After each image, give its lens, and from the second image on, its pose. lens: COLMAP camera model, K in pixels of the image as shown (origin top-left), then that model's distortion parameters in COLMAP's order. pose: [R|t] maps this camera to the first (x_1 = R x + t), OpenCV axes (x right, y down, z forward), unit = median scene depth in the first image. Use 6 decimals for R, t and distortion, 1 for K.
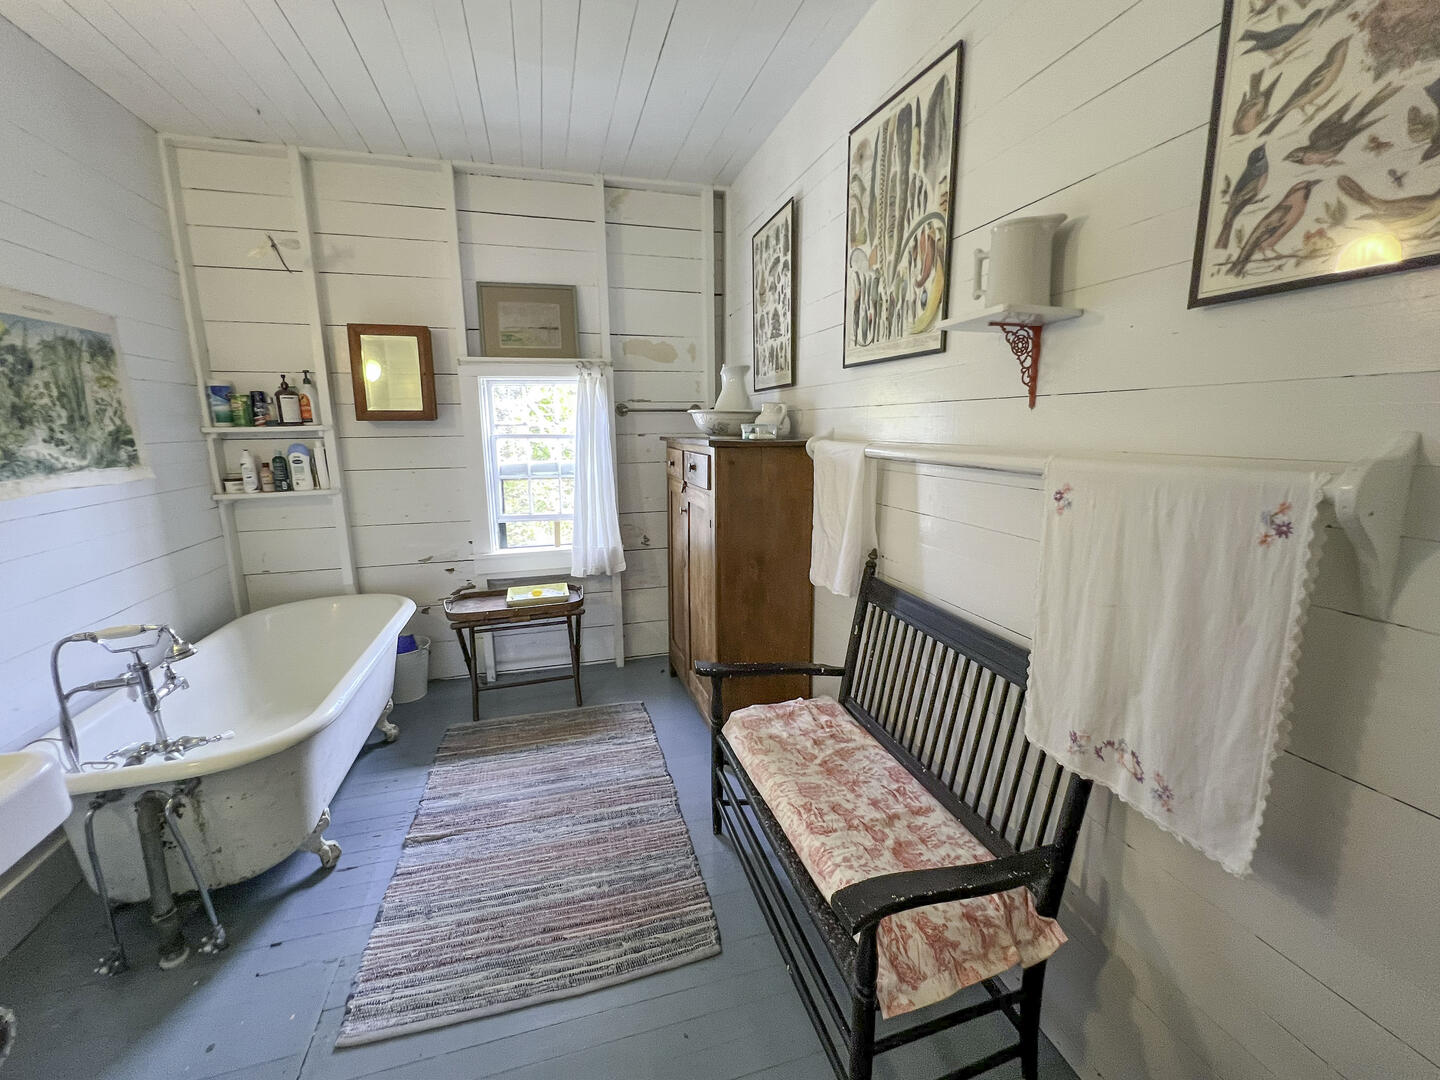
lens RADIAL K [[622.8, 0, 723.5], [0, 622.8, 540.8], [0, 0, 1]] dist [0.000274, 0.000097]
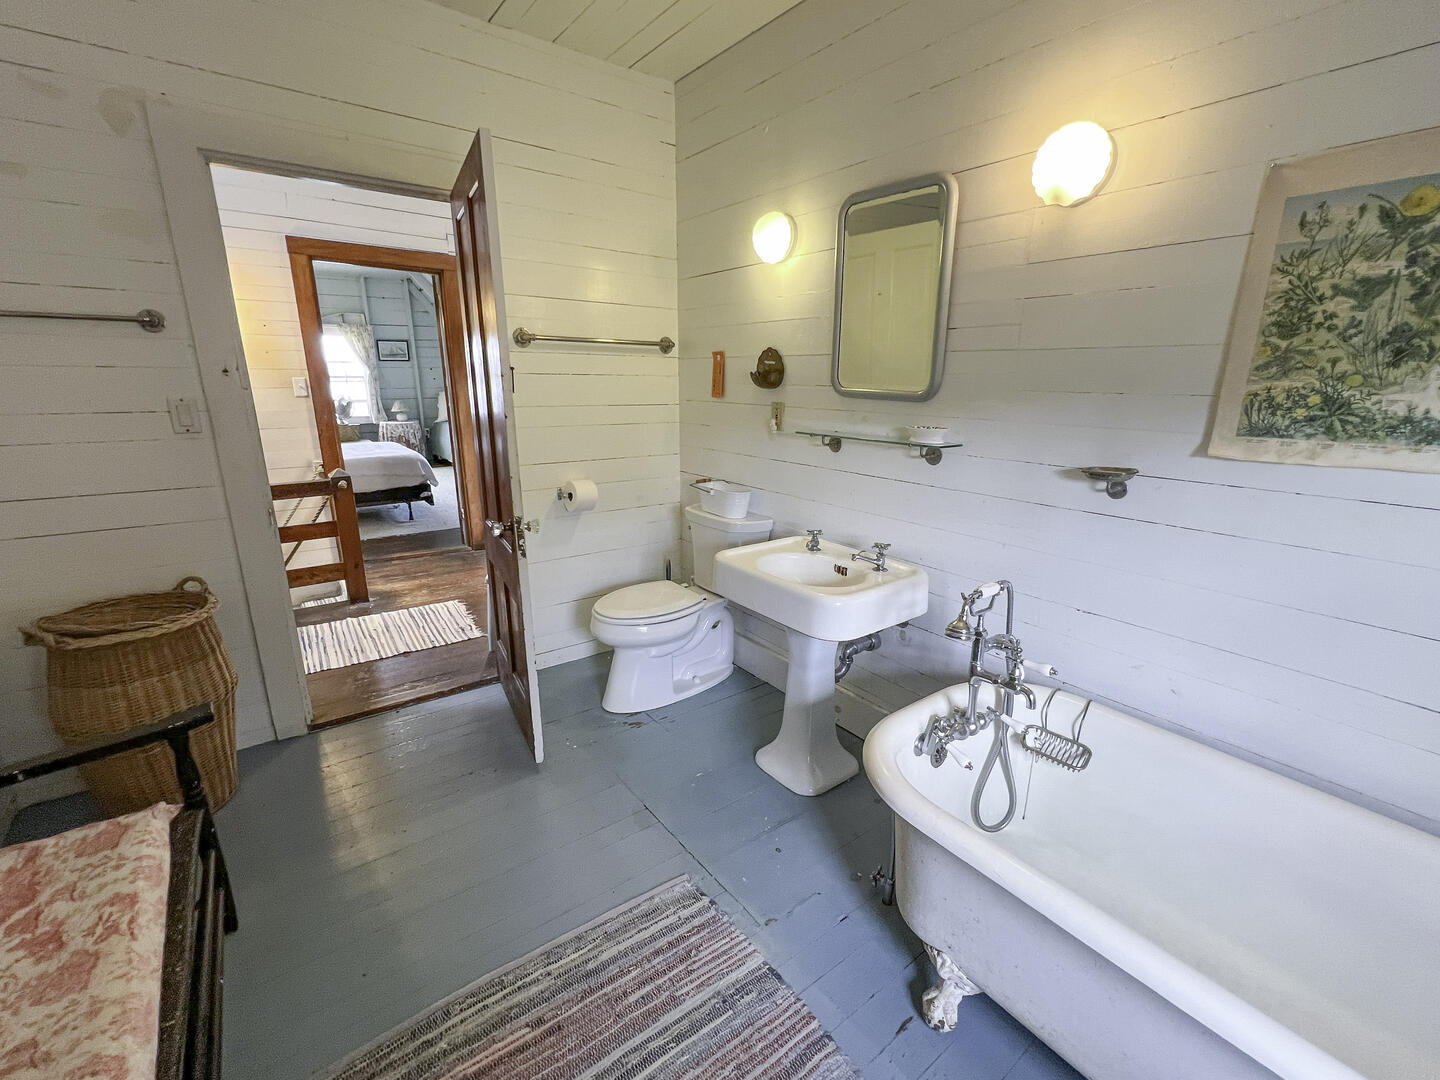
lens RADIAL K [[622.8, 0, 717.8], [0, 622.8, 544.5], [0, 0, 1]] dist [0.000274, 0.000097]
pose [[-0.933934, 0.093060, -0.345118, -0.271456], [-0.067767, 0.901906, 0.426584, -0.268299], [0.350961, 0.421789, -0.836014, 1.525978]]
